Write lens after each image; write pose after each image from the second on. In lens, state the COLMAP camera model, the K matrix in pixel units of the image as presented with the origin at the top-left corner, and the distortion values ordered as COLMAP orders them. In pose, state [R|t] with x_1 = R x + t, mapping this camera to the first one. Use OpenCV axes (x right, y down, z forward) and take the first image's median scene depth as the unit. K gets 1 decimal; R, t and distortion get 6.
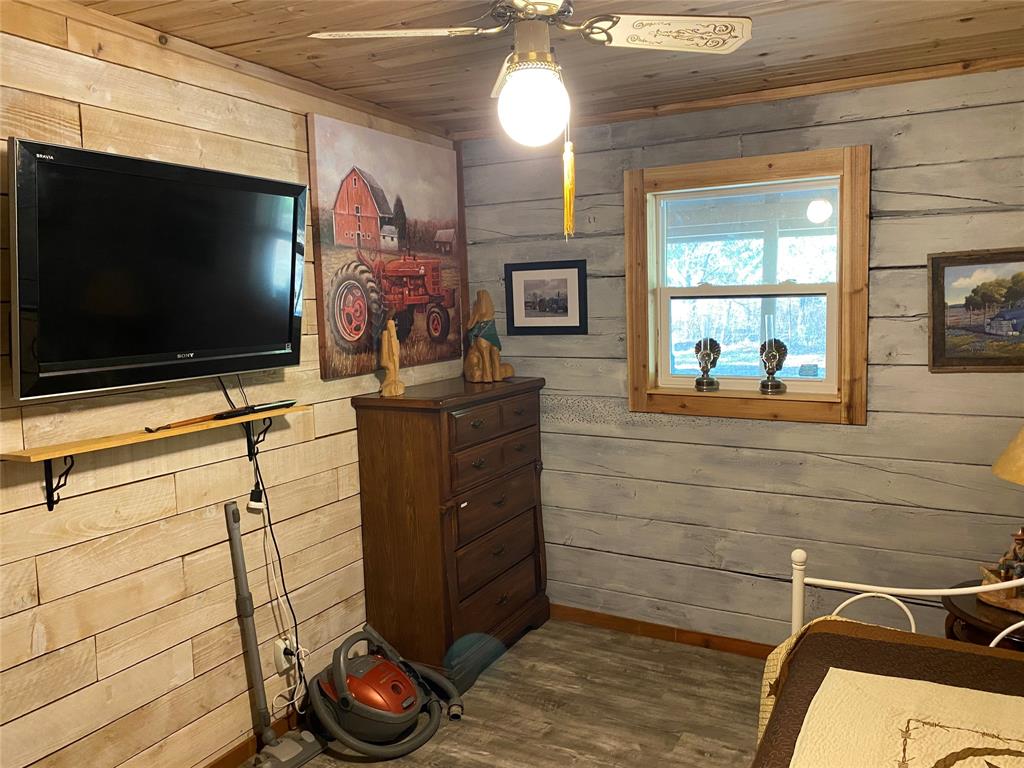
lens RADIAL K [[780.9, 0, 513.6], [0, 780.9, 384.3], [0, 0, 1]] dist [-0.000993, 0.004562]
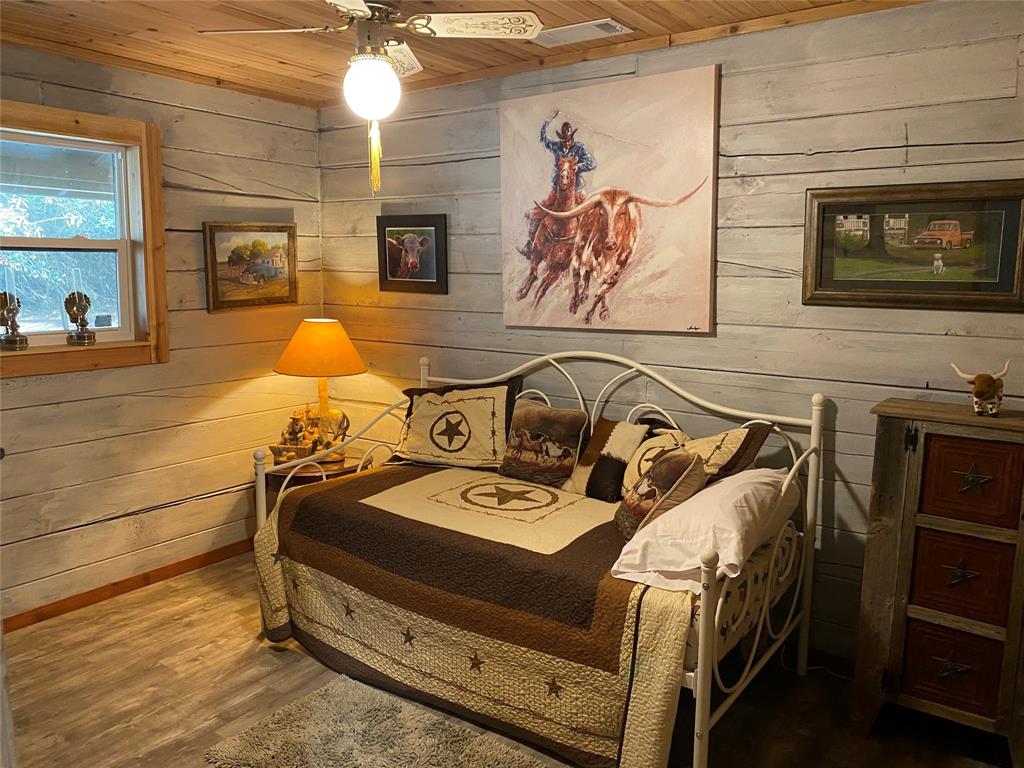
lens RADIAL K [[780.9, 0, 514.7], [0, 780.9, 380.8], [0, 0, 1]] dist [-0.000993, 0.004562]
pose [[0.108973, -0.124669, 0.986196, -0.679431], [0.094698, 0.988894, 0.114547, -0.005747], [-0.989524, 0.080908, 0.119569, 0.341226]]
